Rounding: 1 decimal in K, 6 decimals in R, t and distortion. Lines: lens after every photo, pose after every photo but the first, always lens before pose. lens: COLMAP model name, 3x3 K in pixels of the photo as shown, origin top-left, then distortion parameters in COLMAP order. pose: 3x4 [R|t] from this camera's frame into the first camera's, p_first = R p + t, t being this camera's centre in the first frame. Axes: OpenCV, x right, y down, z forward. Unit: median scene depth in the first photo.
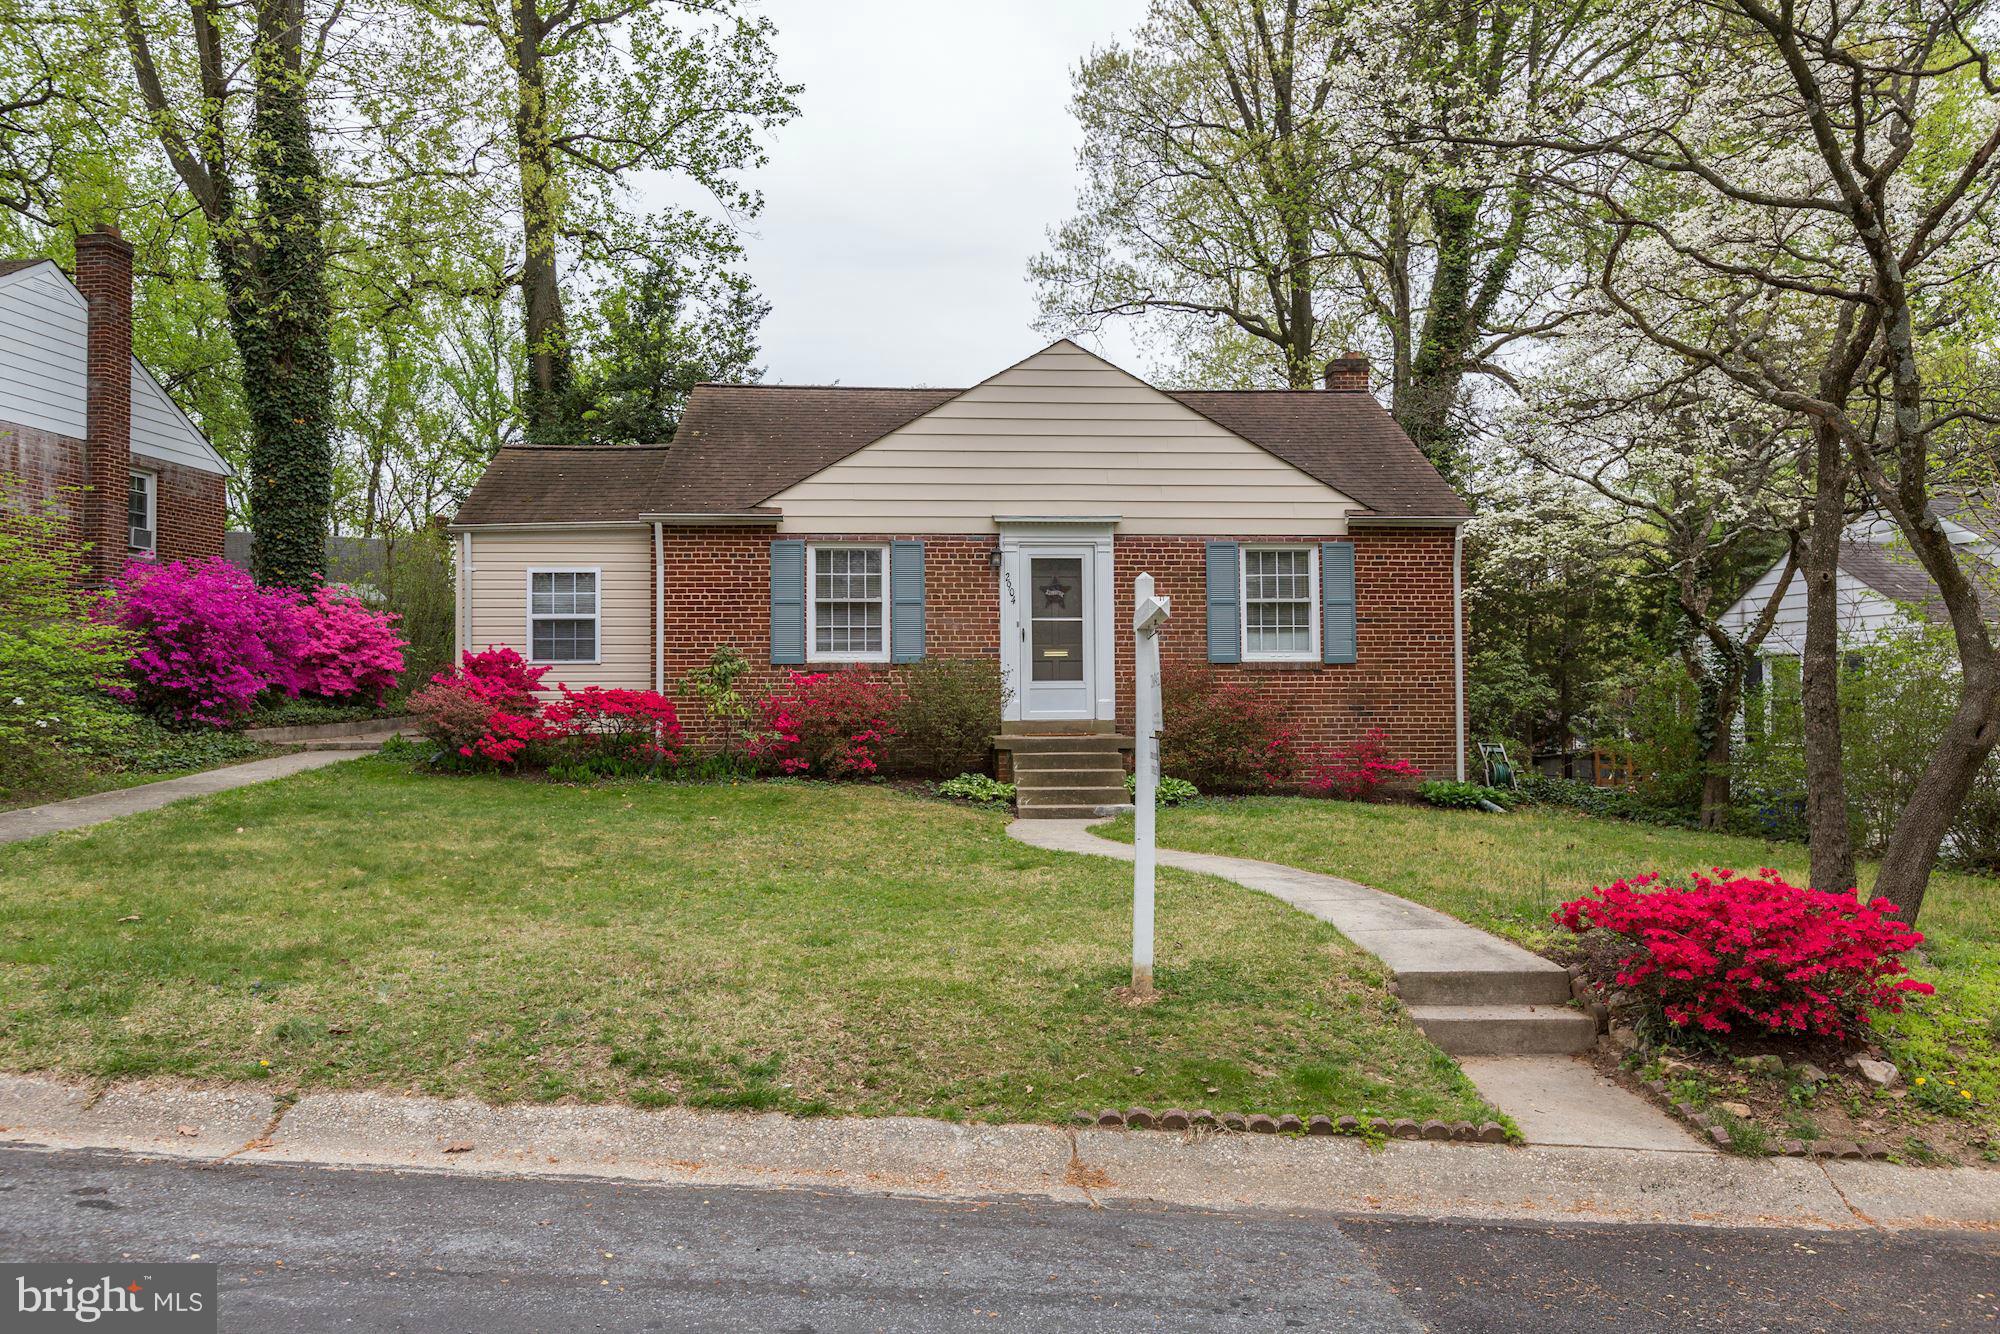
lens RADIAL K [[1400.2, 0, 1003.9], [0, 1400.2, 641.1], [0, 0, 1]] dist [0.007913, -0.002449]
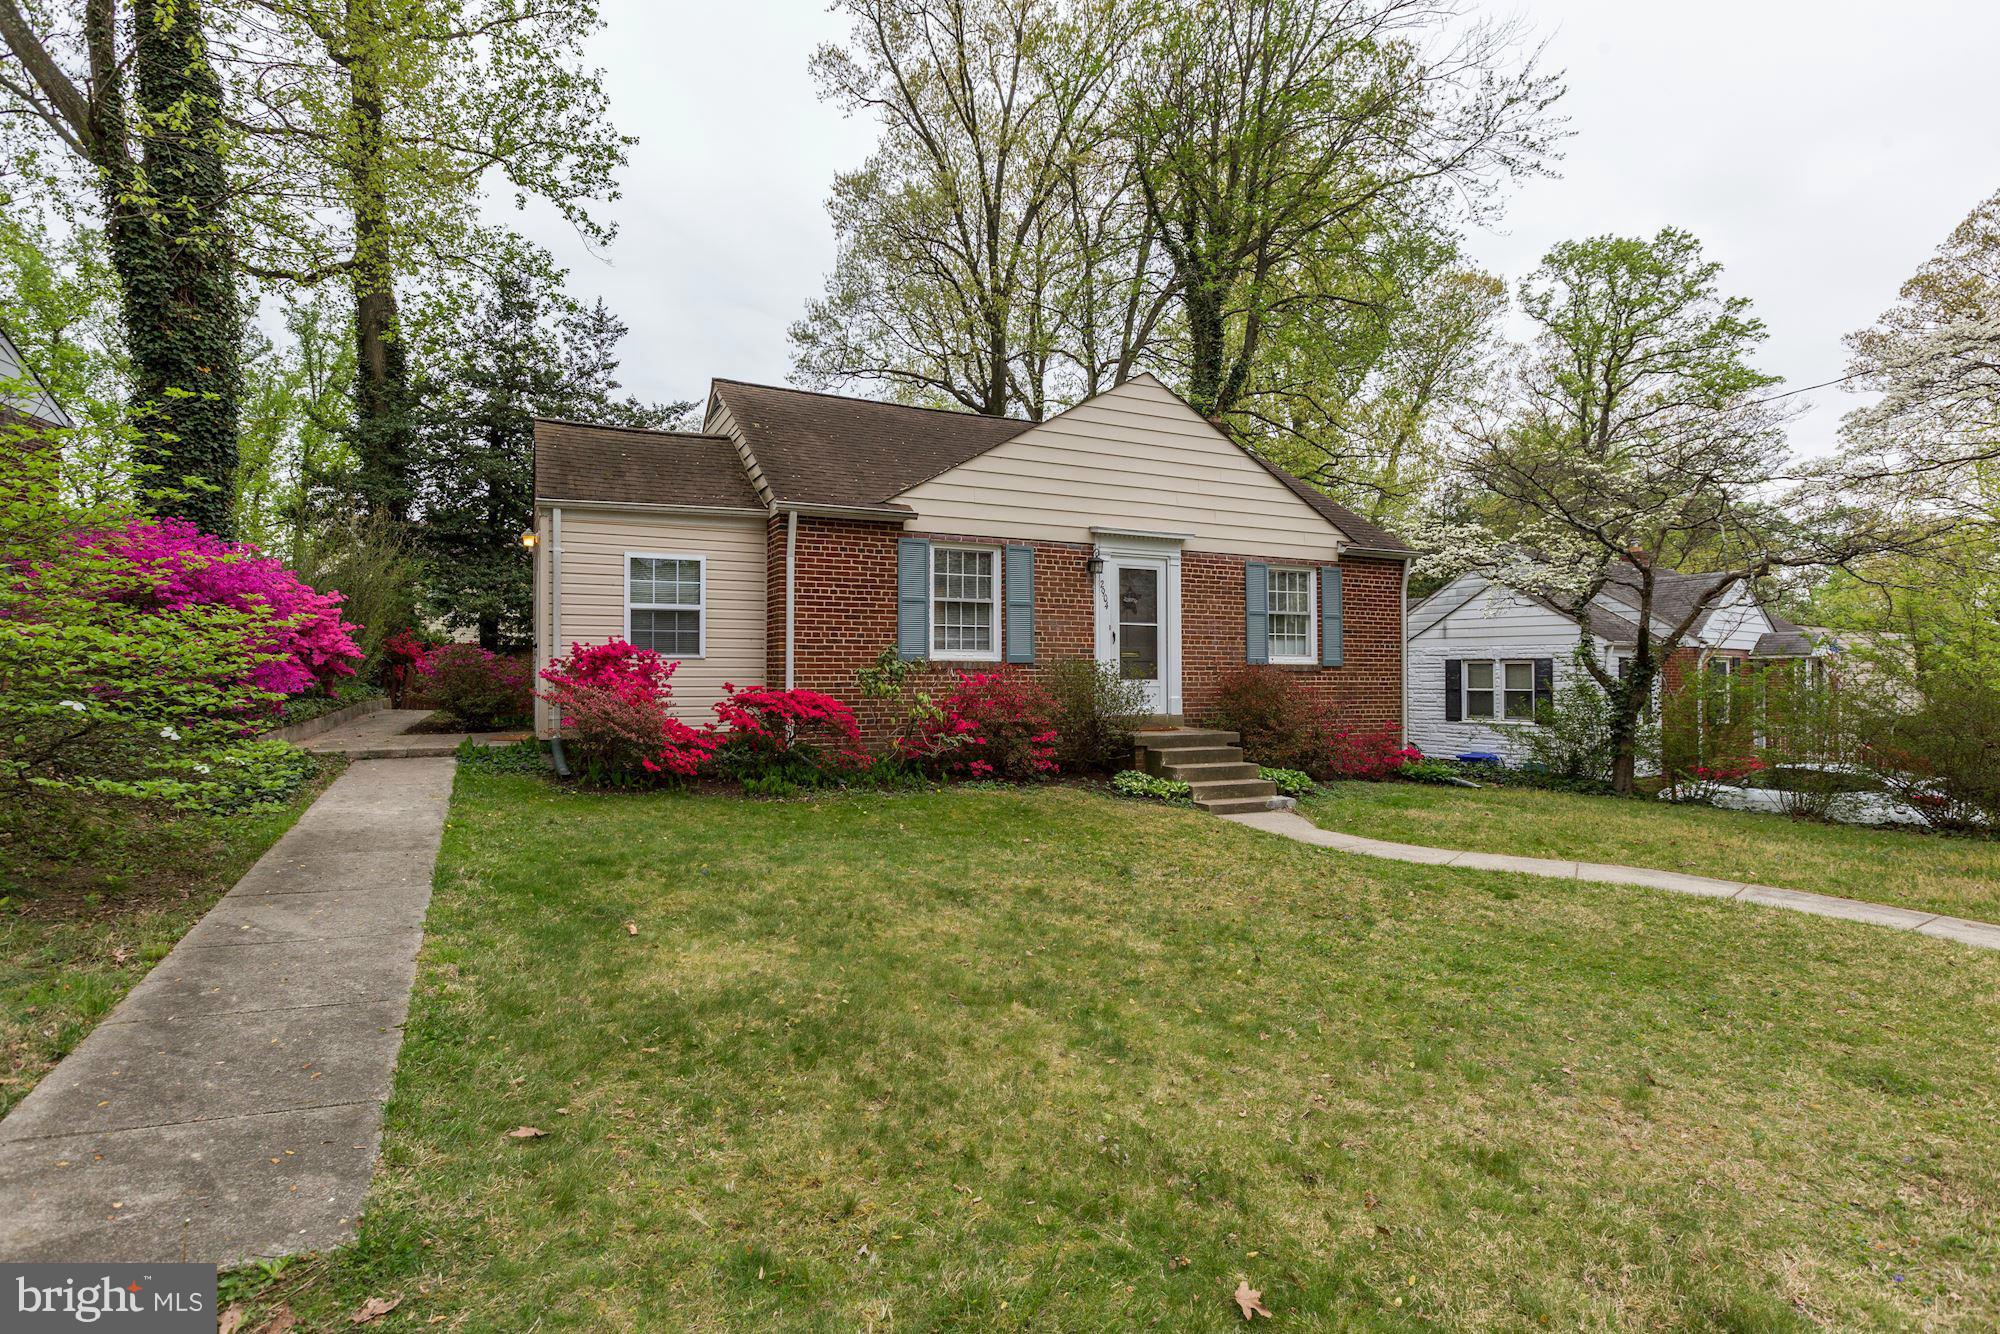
lens RADIAL K [[972.0, 0, 999.5], [0, 972.0, 649.9], [0, 0, 1]] dist [-0.001562, 0.000665]
pose [[0.926221, 0.016570, 0.376616, -0.351599], [-0.025092, 0.999528, 0.017733, -0.005987], [-0.376144, -0.025874, 0.926200, 0.322006]]
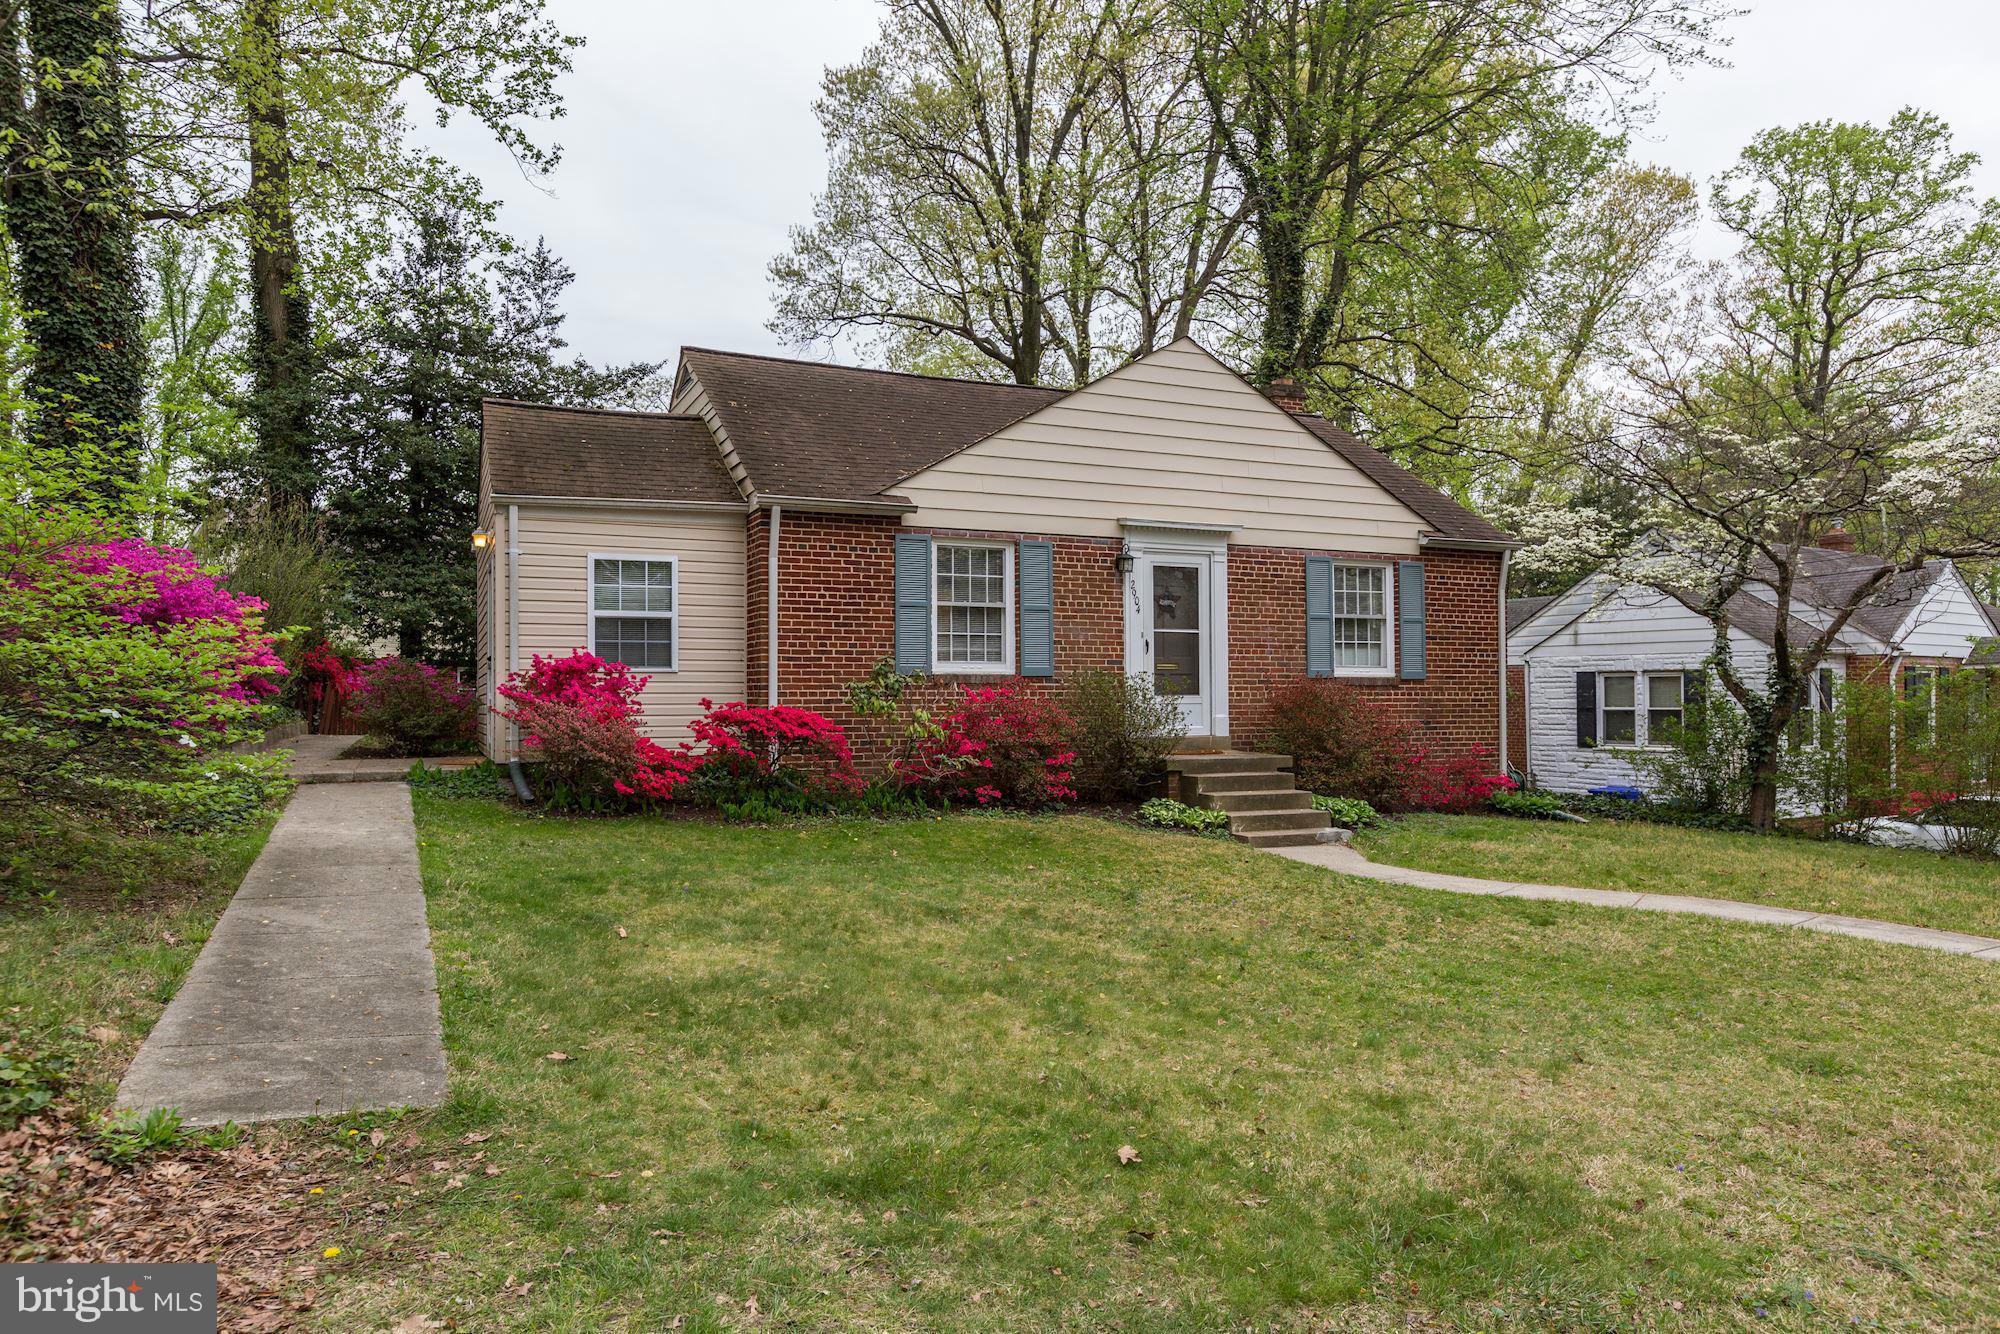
lens RADIAL K [[1265.6, 0, 1000.0], [0, 1265.6, 667.0], [0, 0, 1]] dist [0.004331, -0.001482]
pose [[0.938733, 0.011709, 0.344446, -0.368309], [-0.020056, 0.999585, 0.020681, -0.006200], [-0.344061, -0.026322, 0.938578, 0.228472]]
